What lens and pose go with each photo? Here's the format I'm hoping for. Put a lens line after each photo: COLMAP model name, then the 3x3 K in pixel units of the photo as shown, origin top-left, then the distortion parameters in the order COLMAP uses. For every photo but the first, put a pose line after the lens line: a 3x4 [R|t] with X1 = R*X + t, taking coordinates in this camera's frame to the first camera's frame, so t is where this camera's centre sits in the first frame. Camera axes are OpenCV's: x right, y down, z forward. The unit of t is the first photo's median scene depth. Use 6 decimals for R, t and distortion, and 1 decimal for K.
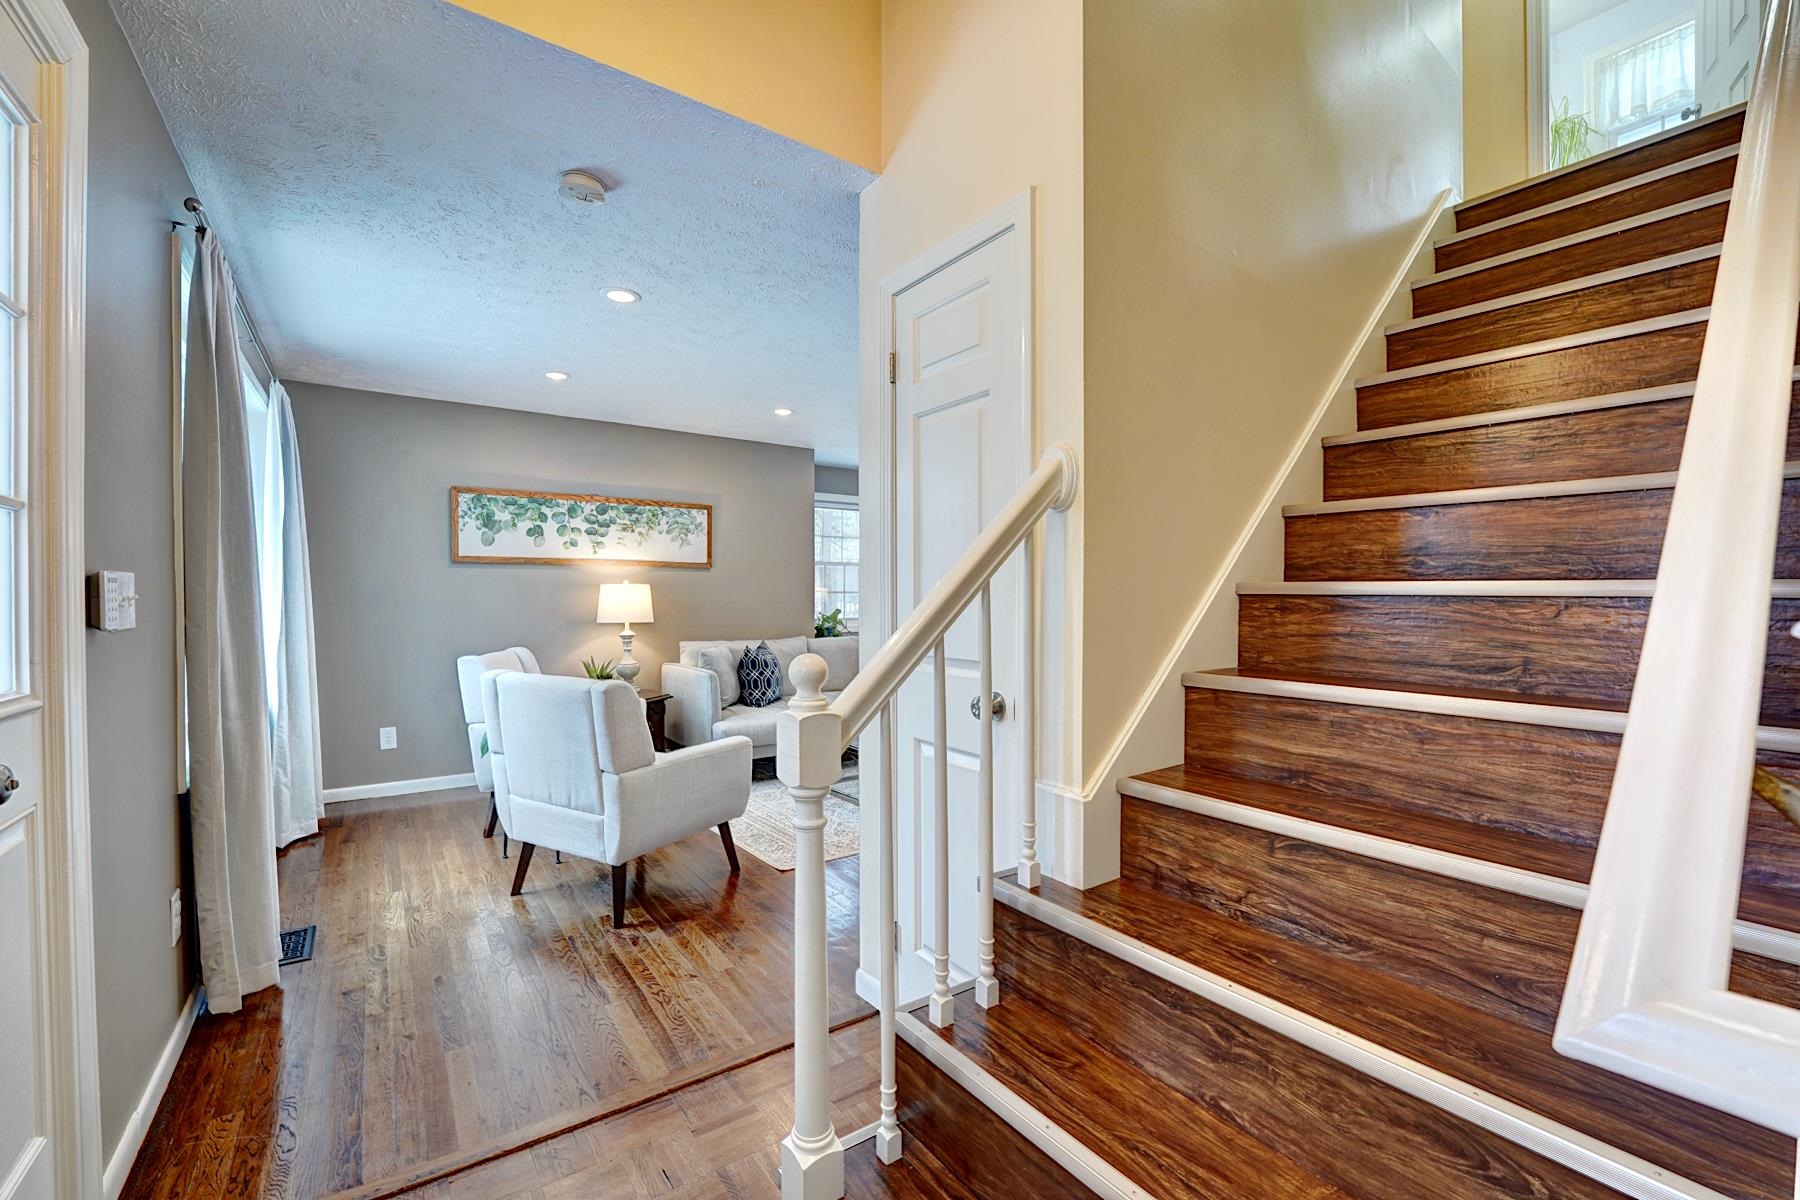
lens RADIAL K [[735.9, 0, 899.7], [0, 735.9, 602.3], [0, 0, 1]] dist [-0.021796, -0.000148]
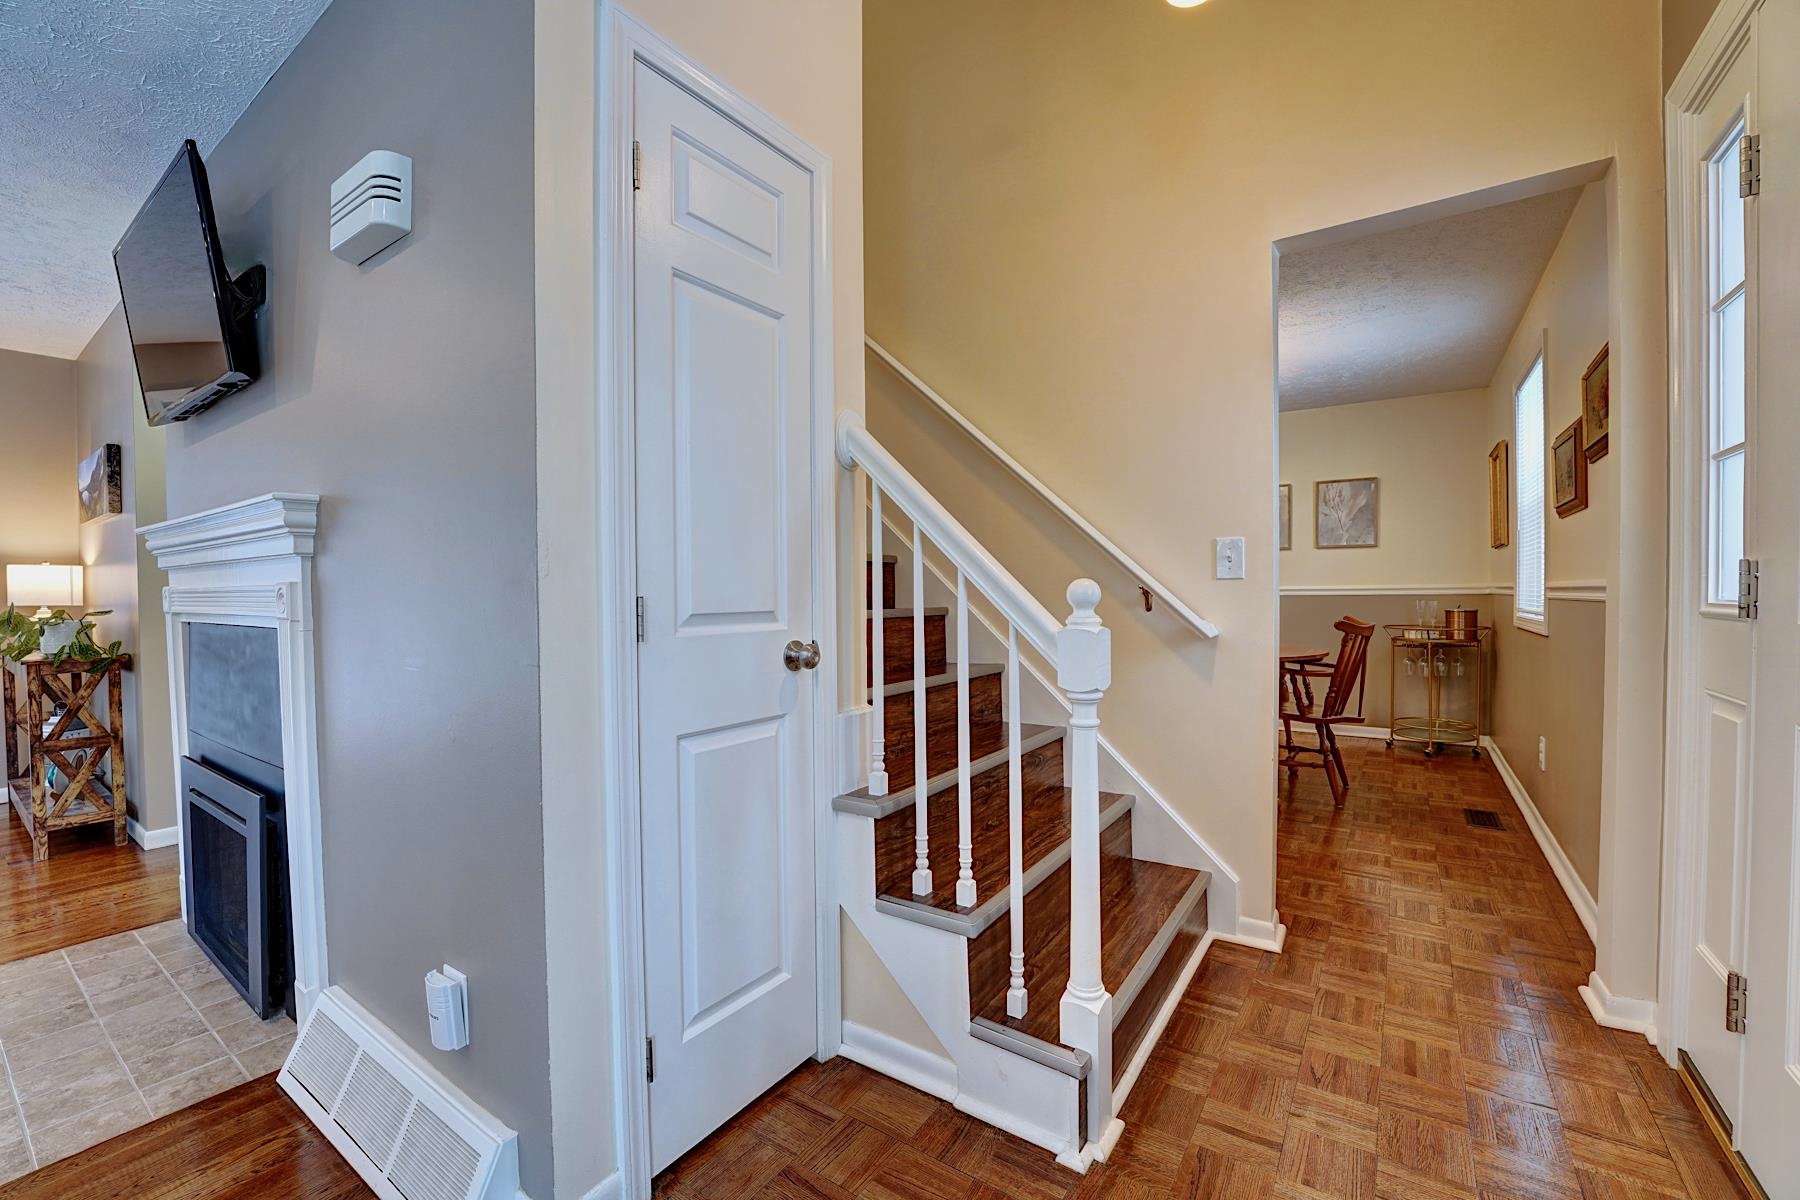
lens RADIAL K [[735.9, 0, 896.6], [0, 735.9, 600.2], [0, 0, 1]] dist [-0.021796, -0.000148]
pose [[-0.341372, -0.009683, 0.939878, -1.039627], [0.015521, 0.999753, 0.015937, 0.072705], [-0.939800, 0.020029, -0.341137, 1.552033]]
